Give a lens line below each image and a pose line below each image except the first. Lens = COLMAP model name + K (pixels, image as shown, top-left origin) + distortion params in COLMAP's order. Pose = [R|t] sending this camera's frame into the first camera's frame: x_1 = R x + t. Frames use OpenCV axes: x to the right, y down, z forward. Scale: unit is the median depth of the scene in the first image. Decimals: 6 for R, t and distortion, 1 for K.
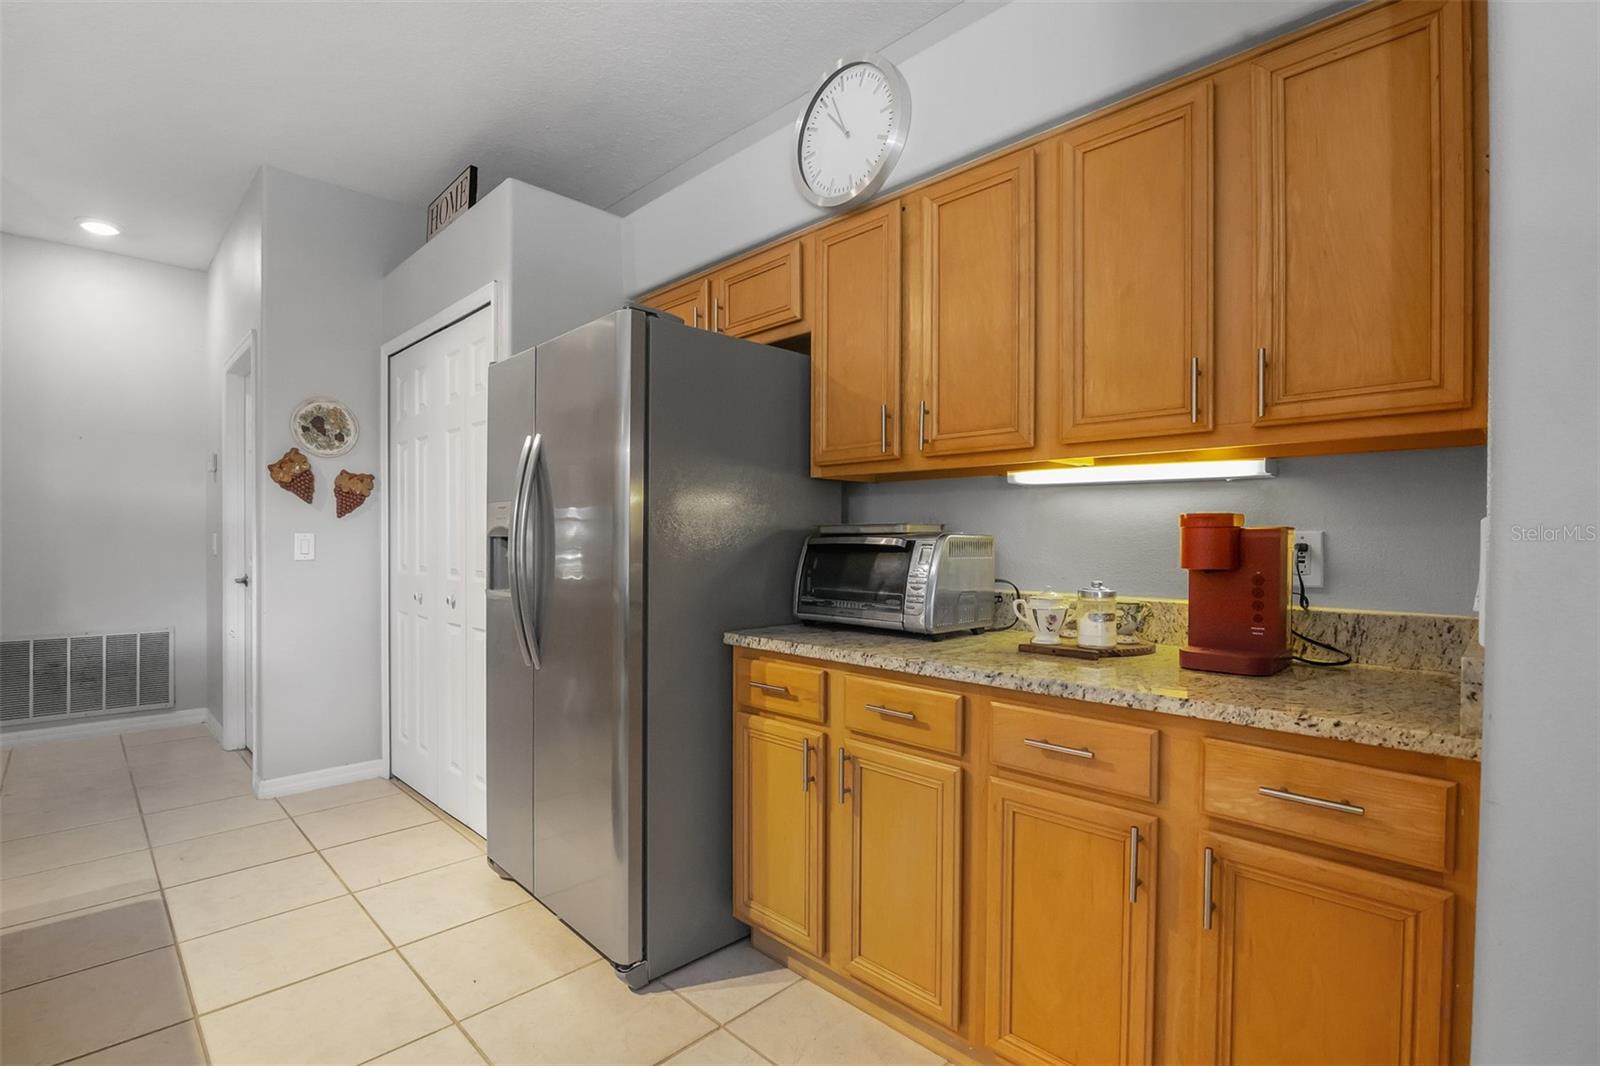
lens RADIAL K [[742.5, 0, 799.0], [0, 742.5, 549.0], [0, 0, 1]] dist [-0.019635, 0.001016]
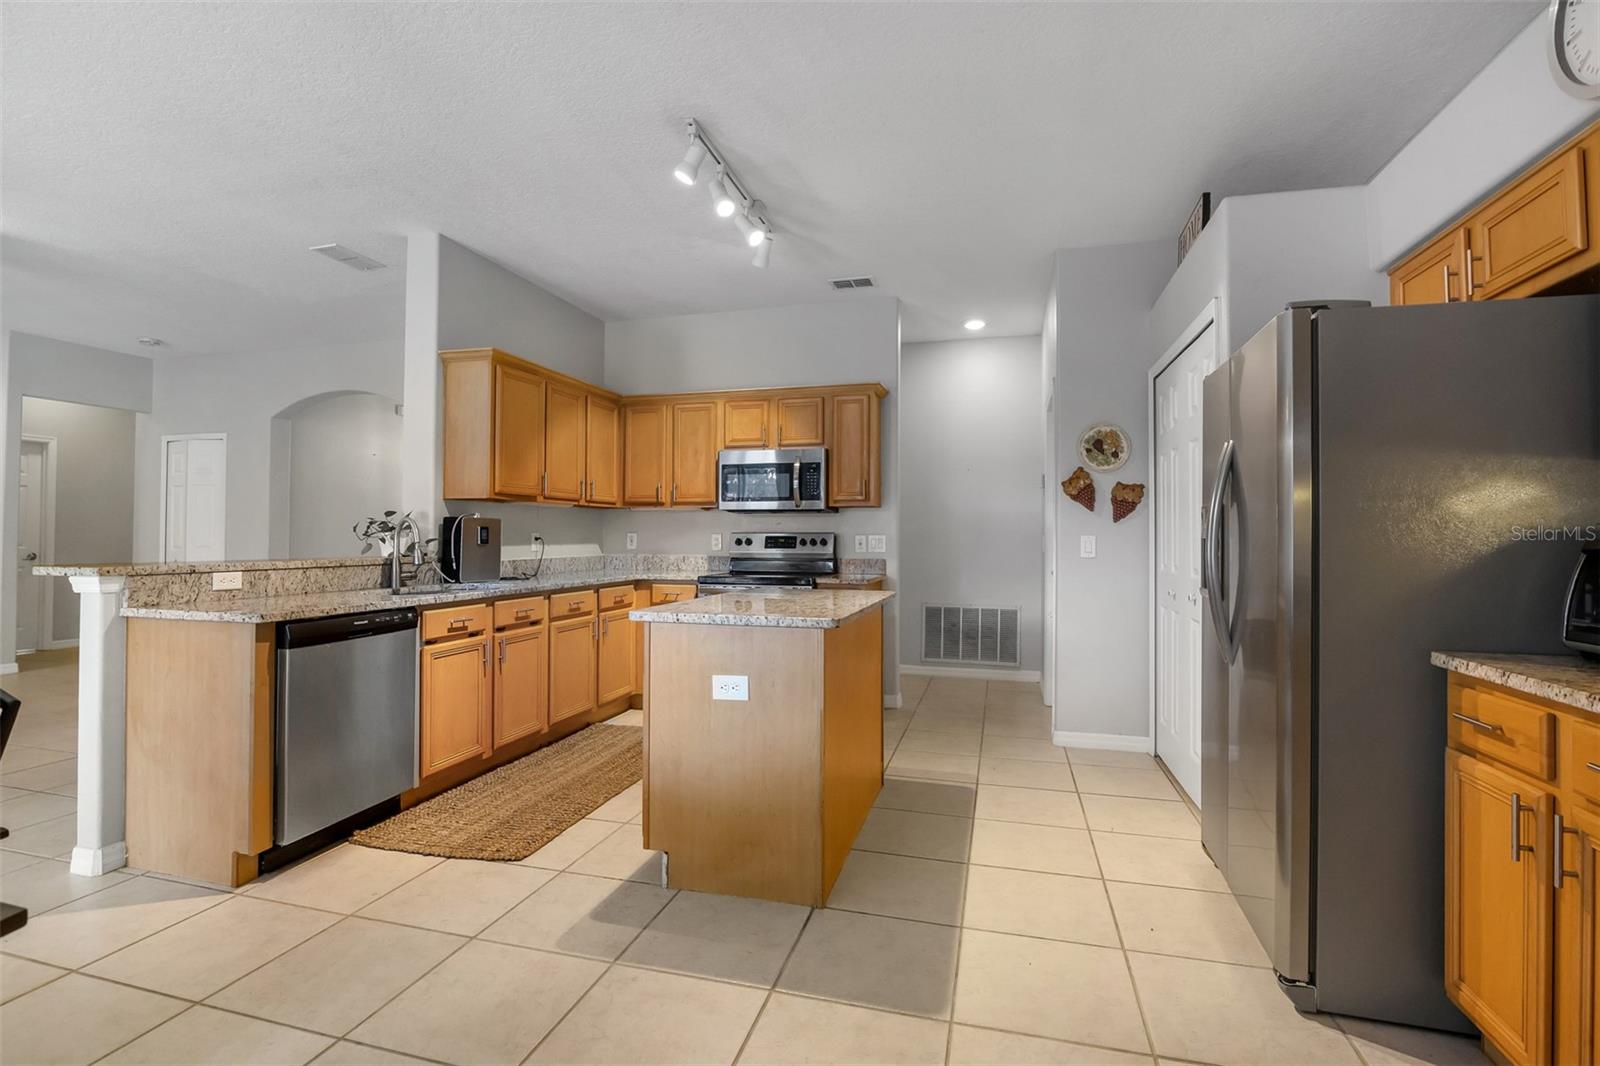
lens RADIAL K [[757.1, 0, 800.0], [0, 757.1, 533.0], [0, 0, 1]] dist [-0.019877, 0.000225]
pose [[0.494166, -0.003330, -0.869361, 0.192570], [-0.018983, 0.999713, -0.014620, 0.001941], [0.869160, 0.023728, 0.493961, -0.038254]]
